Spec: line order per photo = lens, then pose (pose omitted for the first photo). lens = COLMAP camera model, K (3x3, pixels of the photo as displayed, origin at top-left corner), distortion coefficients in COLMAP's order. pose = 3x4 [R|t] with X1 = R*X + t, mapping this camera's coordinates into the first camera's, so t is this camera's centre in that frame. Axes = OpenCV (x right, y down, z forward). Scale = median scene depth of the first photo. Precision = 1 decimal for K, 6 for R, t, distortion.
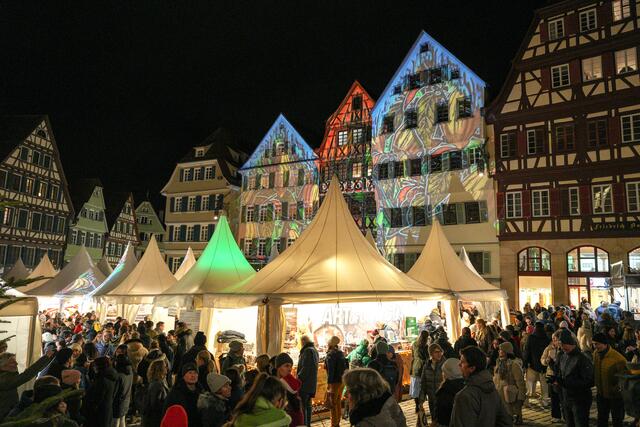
lens RADIAL K [[432.1, 0, 320.0], [0, 432.1, 213.5], [0, 0, 1]] dist [-0.000728, 0.002771]
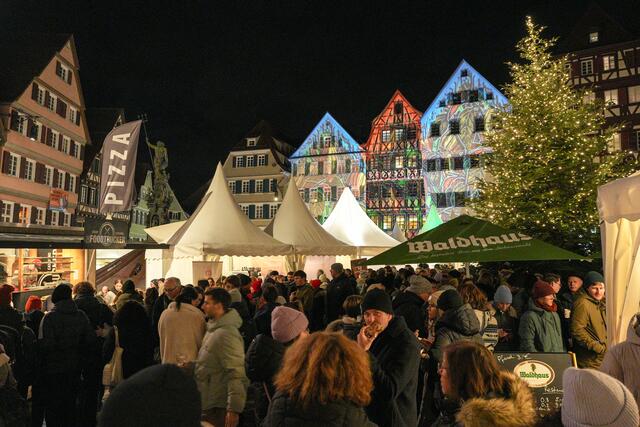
lens RADIAL K [[432.1, 0, 320.0], [0, 432.1, 213.5], [0, 0, 1]] dist [-0.000728, 0.002771]
pose [[0.988748, -0.009594, 0.149283, -0.326880], [0.000542, 0.998165, 0.060557, -0.025164], [-0.149590, -0.059794, 0.986938, -0.226036]]
